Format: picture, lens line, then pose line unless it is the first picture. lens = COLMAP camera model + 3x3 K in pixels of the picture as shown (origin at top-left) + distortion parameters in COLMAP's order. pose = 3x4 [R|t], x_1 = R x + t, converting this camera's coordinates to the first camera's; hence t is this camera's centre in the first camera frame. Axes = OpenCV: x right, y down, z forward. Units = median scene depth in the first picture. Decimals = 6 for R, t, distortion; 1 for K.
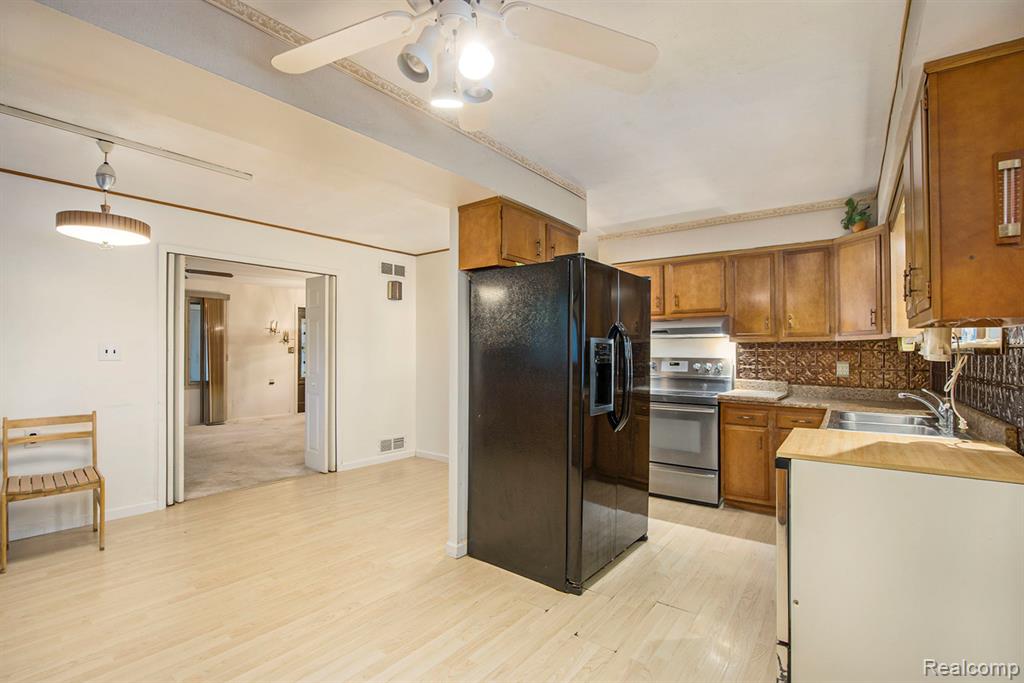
lens RADIAL K [[464.2, 0, 506.5], [0, 464.2, 342.1], [0, 0, 1]] dist [-0.065712, 0.008305]
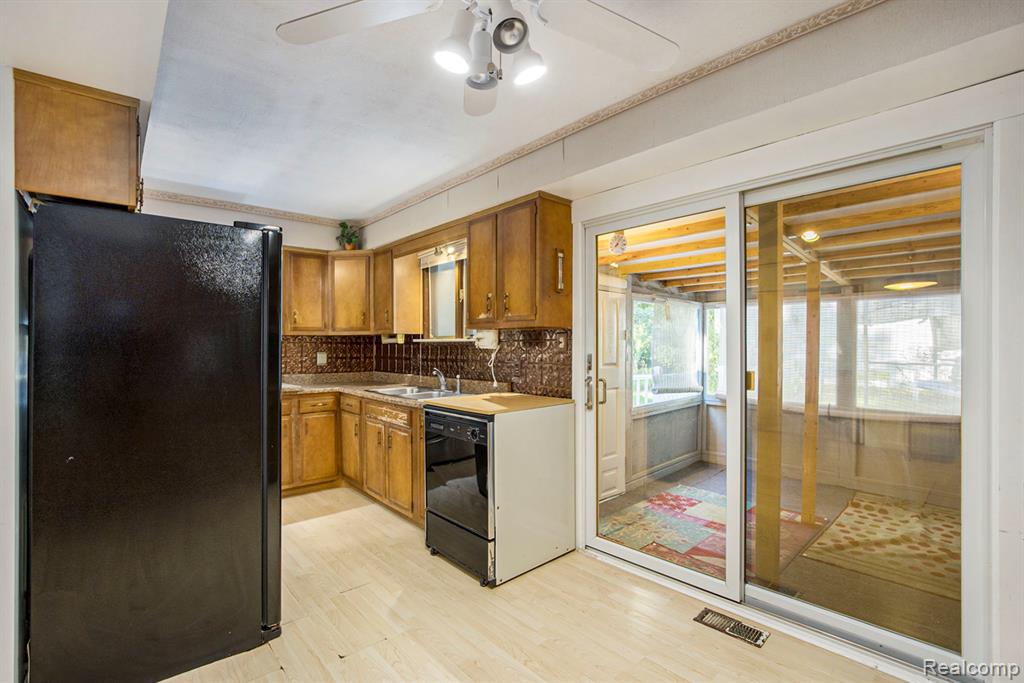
lens RADIAL K [[464.2, 0, 506.5], [0, 464.2, 342.1], [0, 0, 1]] dist [-0.065712, 0.008305]
pose [[0.171252, -0.002847, 0.985223, -0.424972], [-0.016896, 0.999840, 0.005826, 0.000050], [-0.985082, -0.017645, 0.171177, 0.331778]]
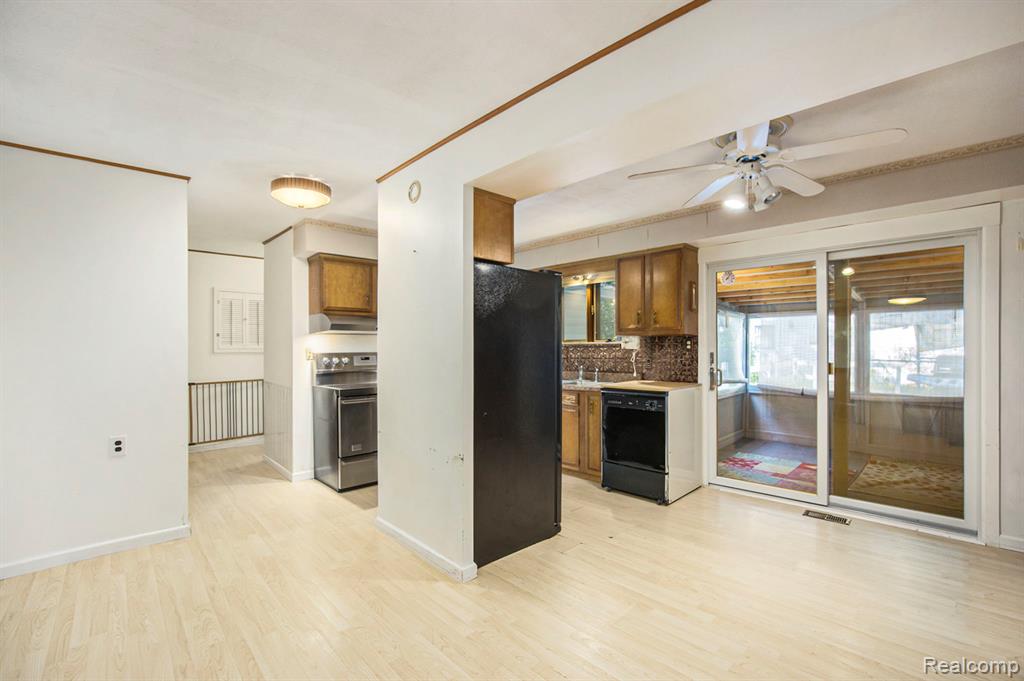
lens RADIAL K [[446.6, 0, 519.6], [0, 446.6, 344.1], [0, 0, 1]] dist [-0.049611, 0.000749]
pose [[0.126248, -0.002346, 0.991996, -0.815986], [-0.017183, 0.999842, 0.004551, 0.004547], [-0.991850, -0.017620, 0.126188, 0.689151]]
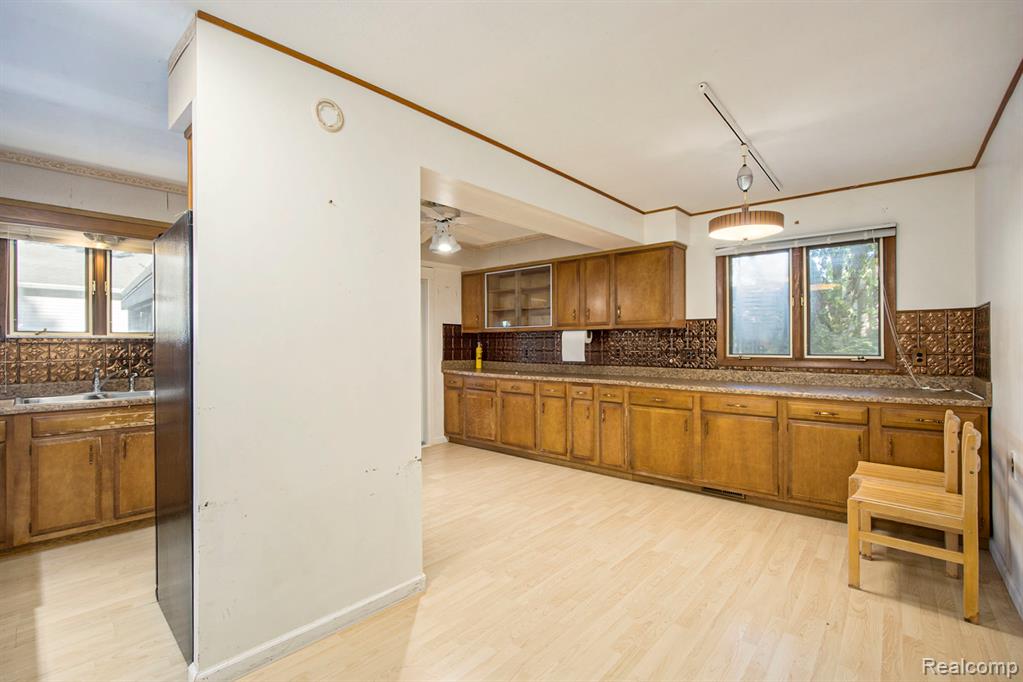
lens RADIAL K [[463.7, 0, 506.0], [0, 463.7, 341.6], [0, 0, 1]] dist [-0.065712, 0.008305]
pose [[-0.998531, -0.001987, 0.054146, -0.275170], [-0.003077, 0.999794, -0.020070, 0.031194], [-0.054095, -0.020207, -0.998331, 1.569253]]
